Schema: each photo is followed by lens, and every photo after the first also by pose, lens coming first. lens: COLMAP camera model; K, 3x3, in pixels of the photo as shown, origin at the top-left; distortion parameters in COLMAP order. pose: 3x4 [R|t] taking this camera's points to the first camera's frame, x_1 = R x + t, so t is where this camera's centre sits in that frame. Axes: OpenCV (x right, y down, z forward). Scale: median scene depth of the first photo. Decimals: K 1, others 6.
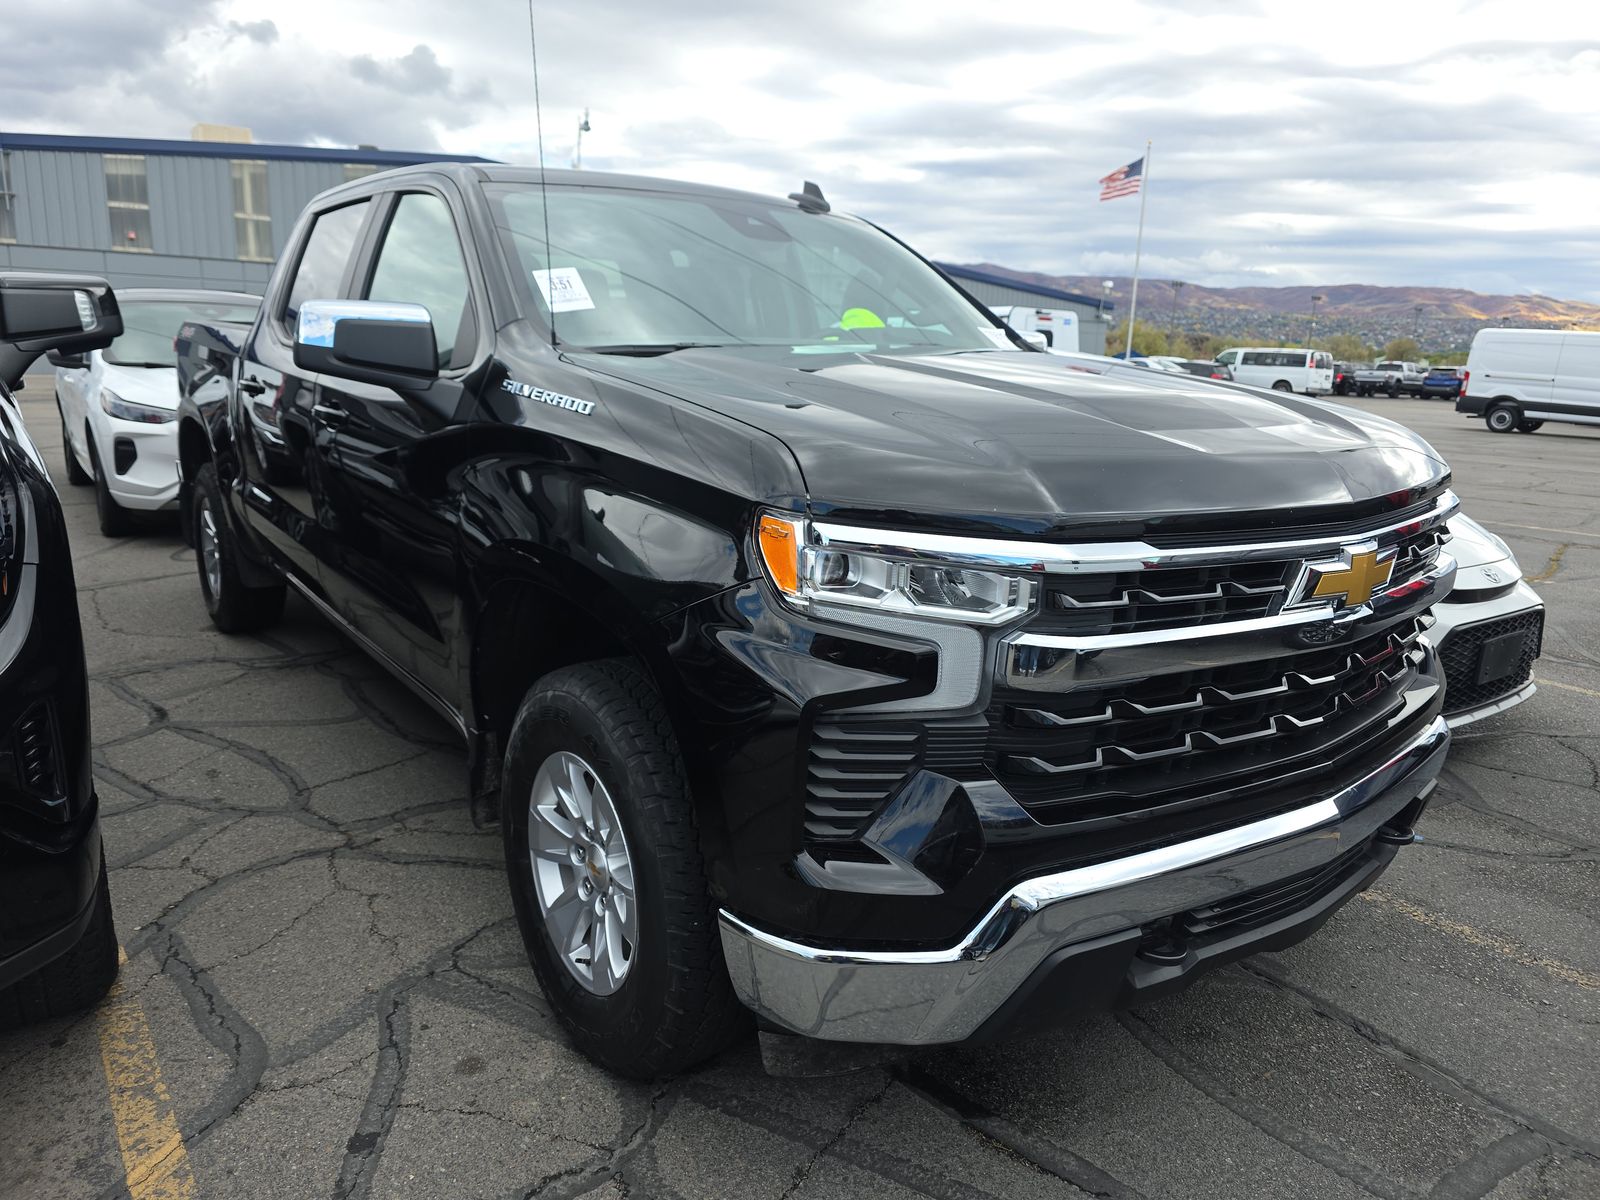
lens RADIAL K [[1074.7, 0, 800.0], [0, 1074.7, 600.0], [0, 0, 1]] dist [0.035019, -0.031573]
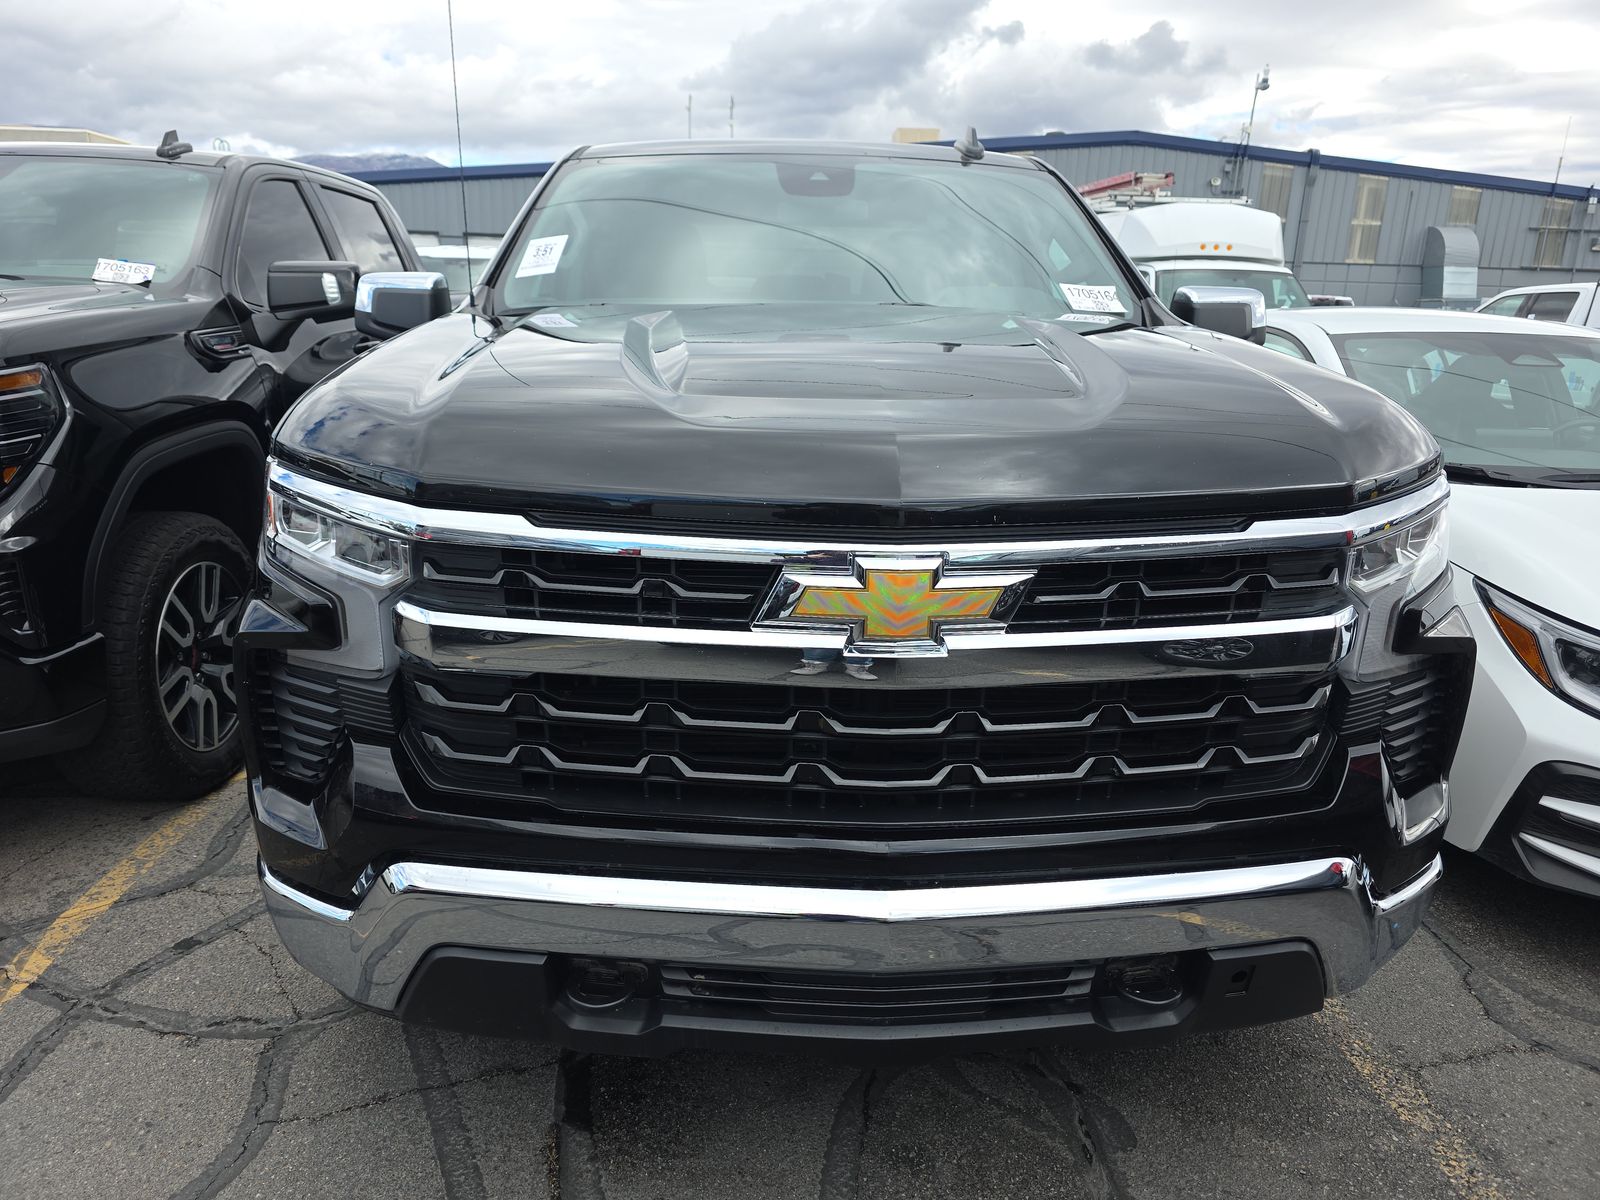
lens RADIAL K [[1077.8, 0, 777.8], [0, 1077.8, 608.1], [0, 0, 1]] dist [0.047781, -0.050085]
pose [[0.825286, 0.137625, -0.547688, 0.811610], [-0.125700, 0.990287, 0.059432, -0.048044], [0.550547, 0.019796, 0.834569, 0.318552]]
